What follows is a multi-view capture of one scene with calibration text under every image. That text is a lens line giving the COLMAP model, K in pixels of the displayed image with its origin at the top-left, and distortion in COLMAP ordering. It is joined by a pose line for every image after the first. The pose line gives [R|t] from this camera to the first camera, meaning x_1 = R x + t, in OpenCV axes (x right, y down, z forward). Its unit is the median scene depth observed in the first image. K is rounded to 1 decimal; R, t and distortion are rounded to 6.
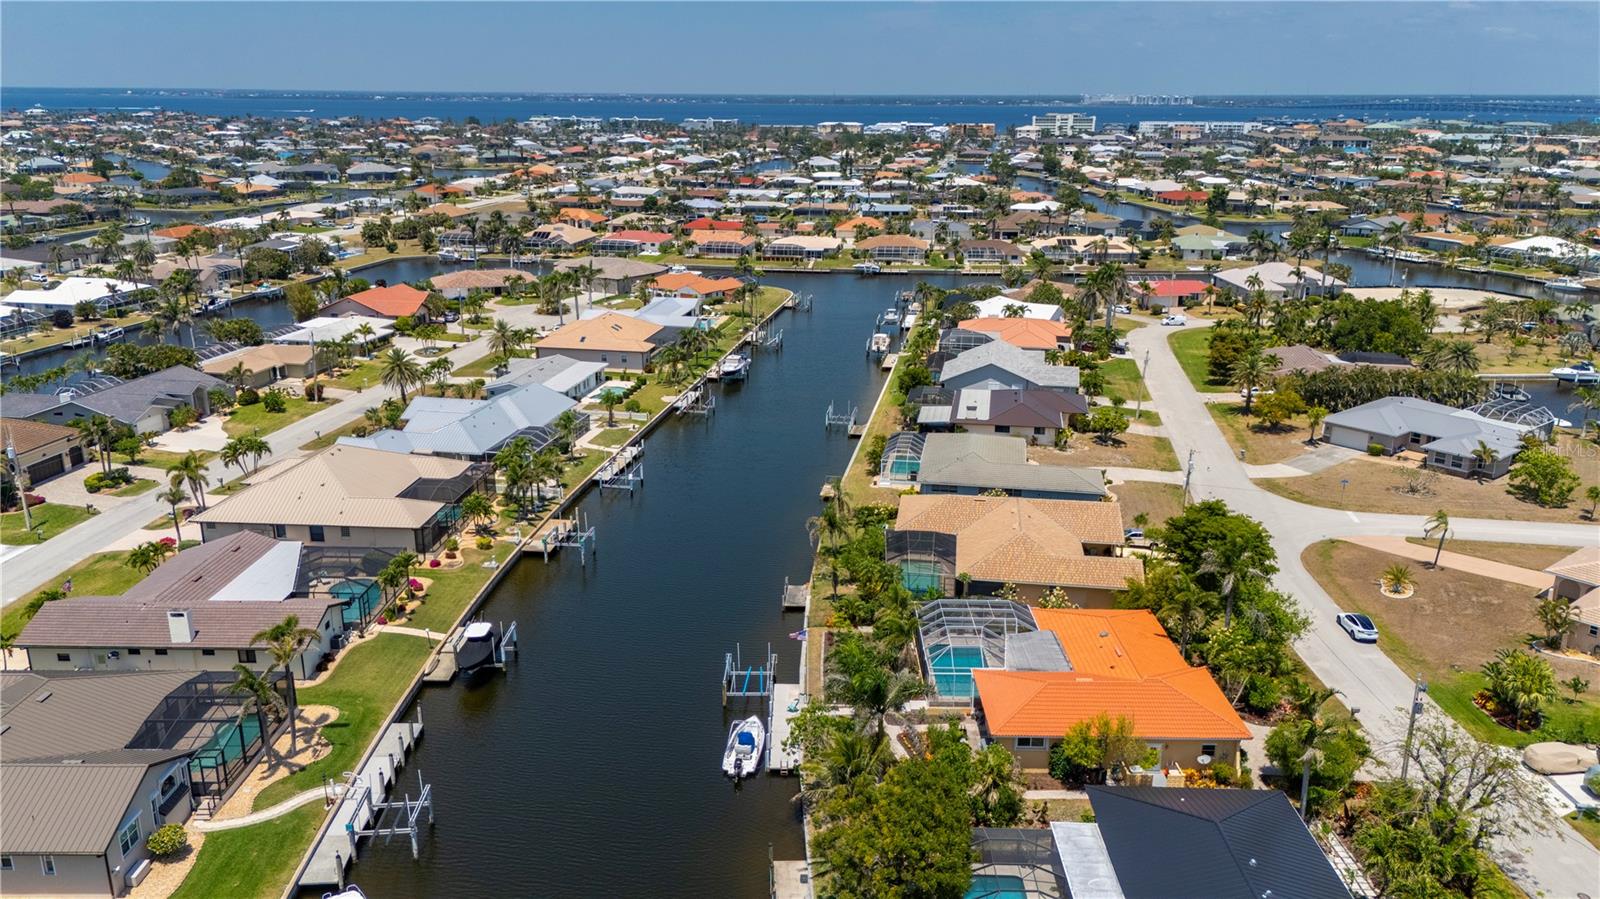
lens RADIAL K [[1174.4, 0, 794.6], [0, 1174.4, 453.3], [0, 0, 1]] dist [0.061977, -0.058207]
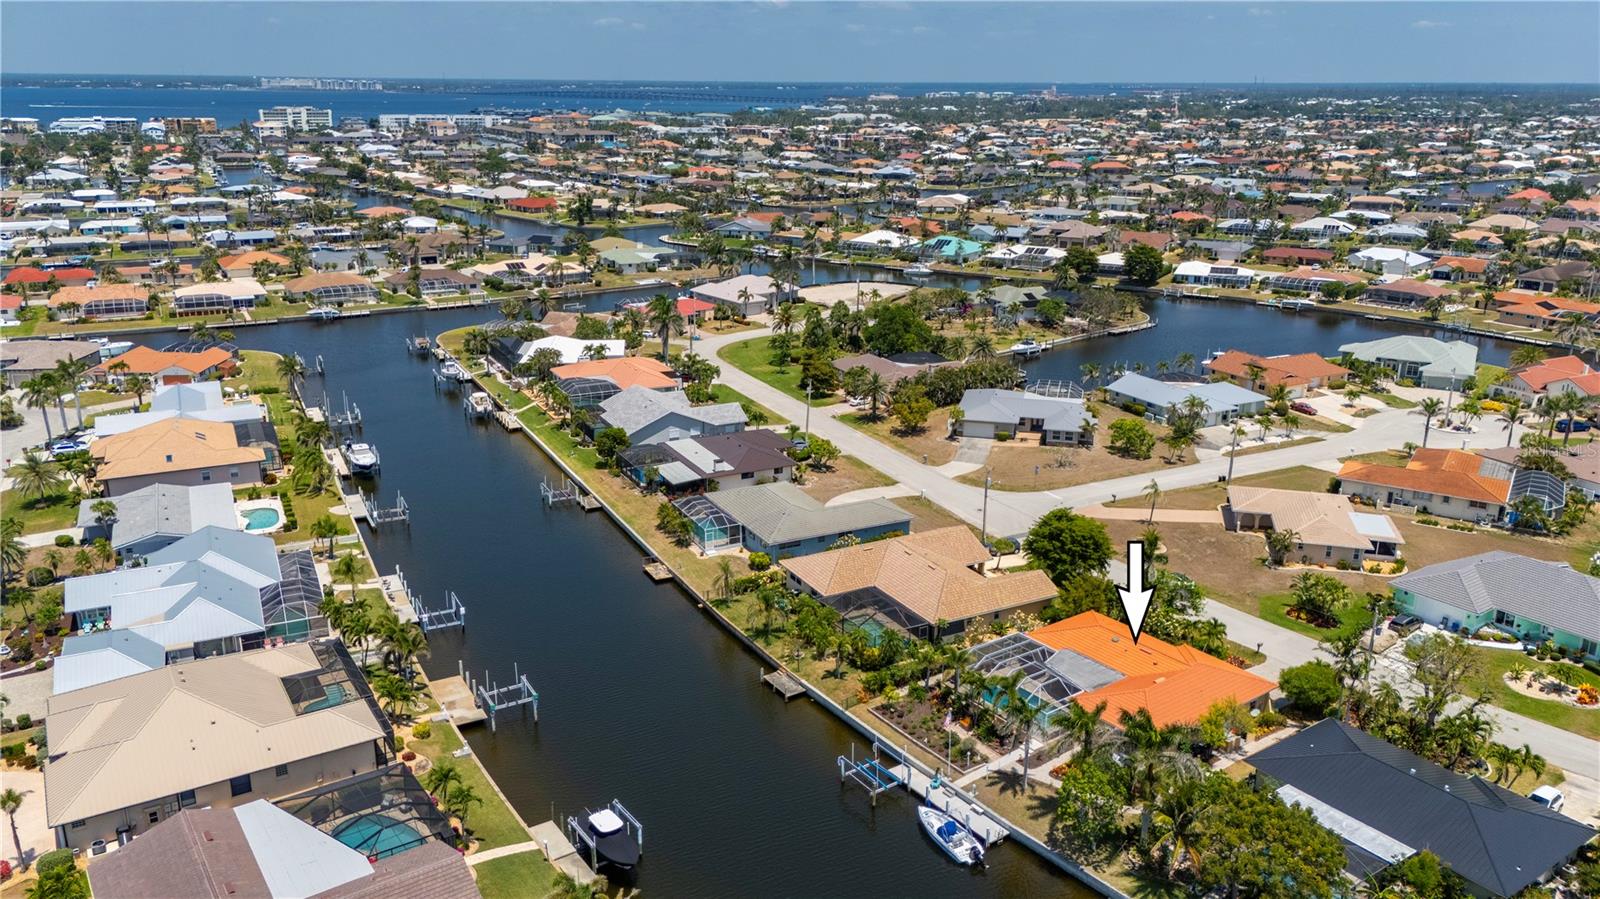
lens RADIAL K [[1193.2, 0, 800.0], [0, 1193.2, 449.5], [0, 0, 1]] dist [0.063979, -0.058882]
pose [[0.797782, -0.176510, 0.576531, -0.373015], [0.172976, 0.982998, 0.061596, -0.094679], [-0.577602, 0.050586, 0.814750, 0.092798]]
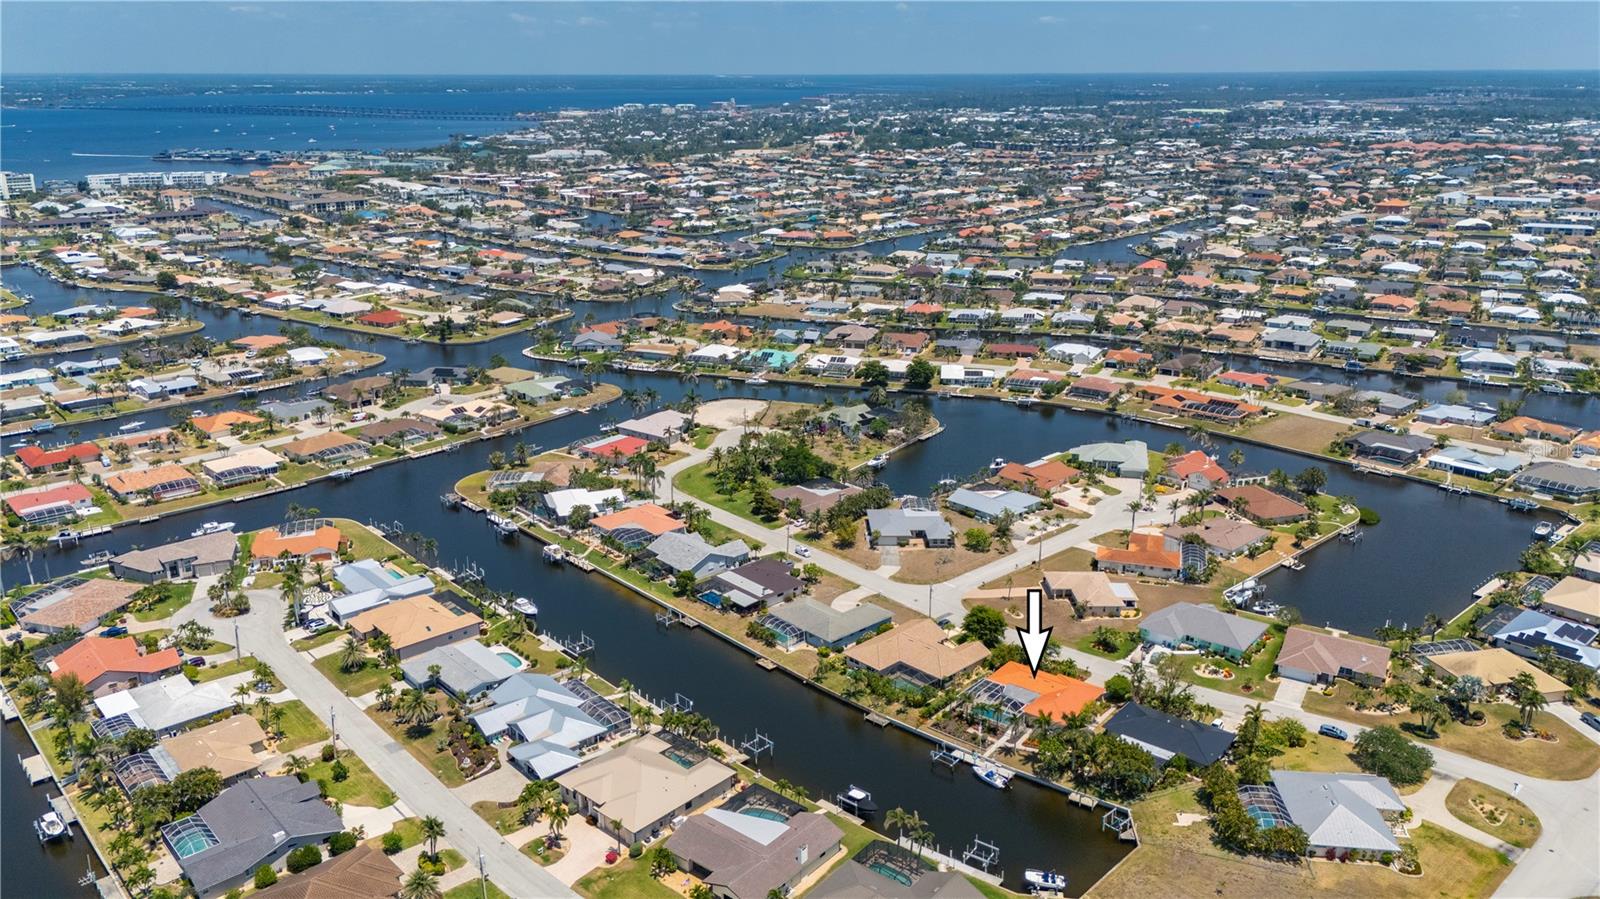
lens RADIAL K [[1185.8, 0, 795.6], [0, 1185.8, 453.6], [0, 0, 1]] dist [0.074055, -0.074822]
pose [[0.612241, -0.246921, 0.751126, -1.030961], [0.235043, 0.963878, 0.125277, -0.416308], [-0.754928, 0.099847, 0.648163, -0.186785]]
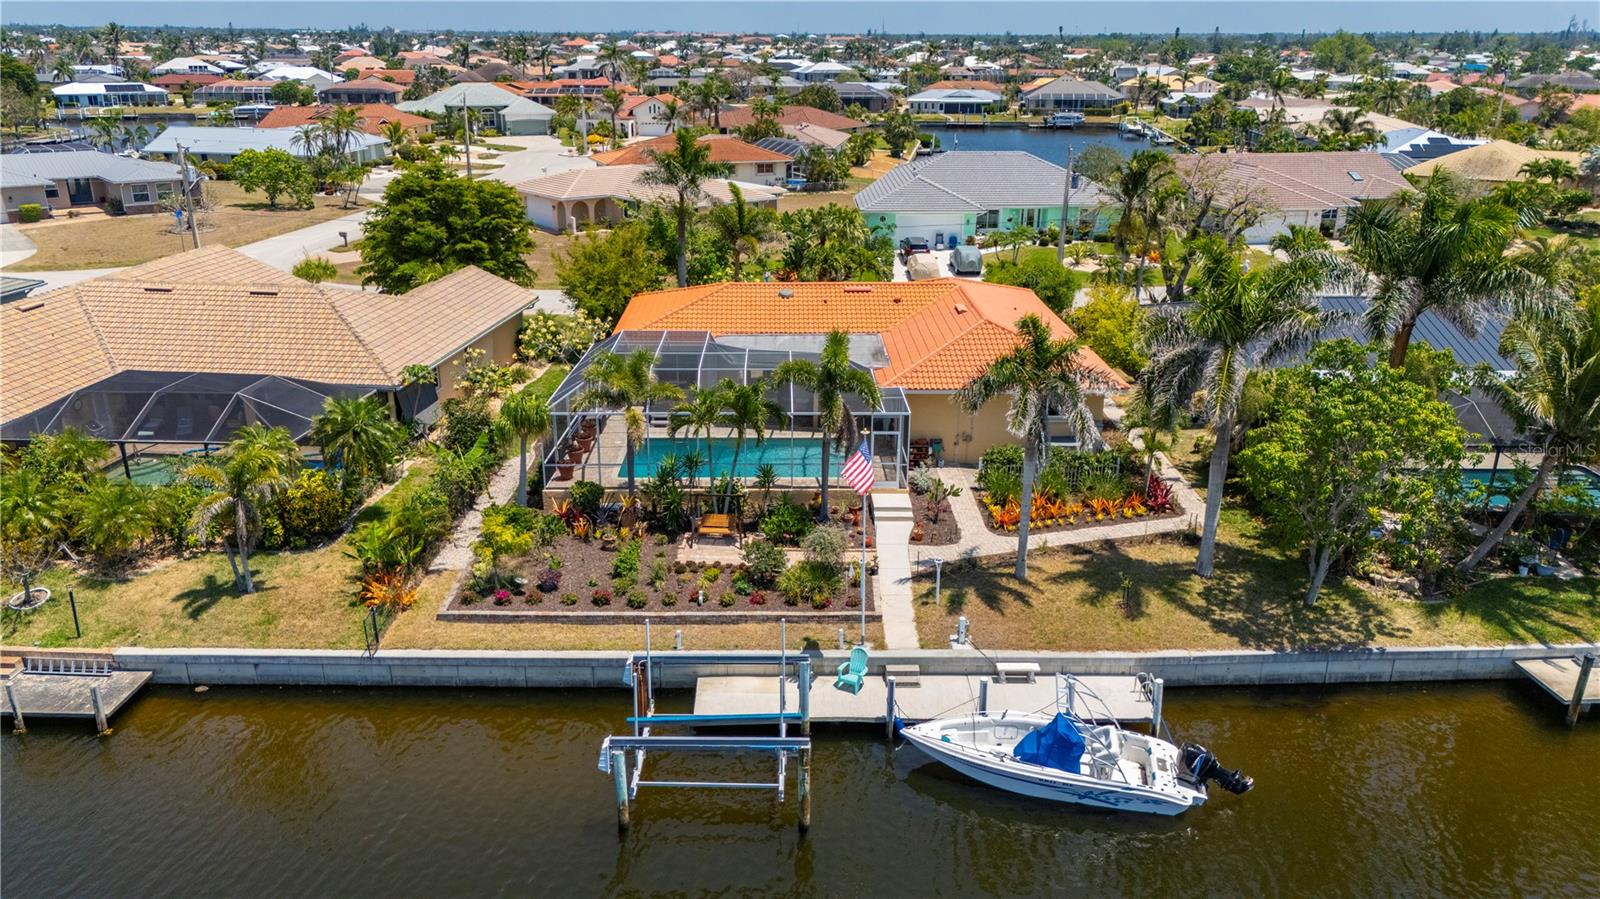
lens RADIAL K [[1174.4, 0, 794.6], [0, 1174.4, 453.3], [0, 0, 1]] dist [0.061977, -0.058207]
pose [[-0.029389, -0.337293, 0.940941, -0.172081], [0.288106, 0.898539, 0.331092, 0.018309], [-0.957147, 0.280822, 0.070769, 0.537125]]
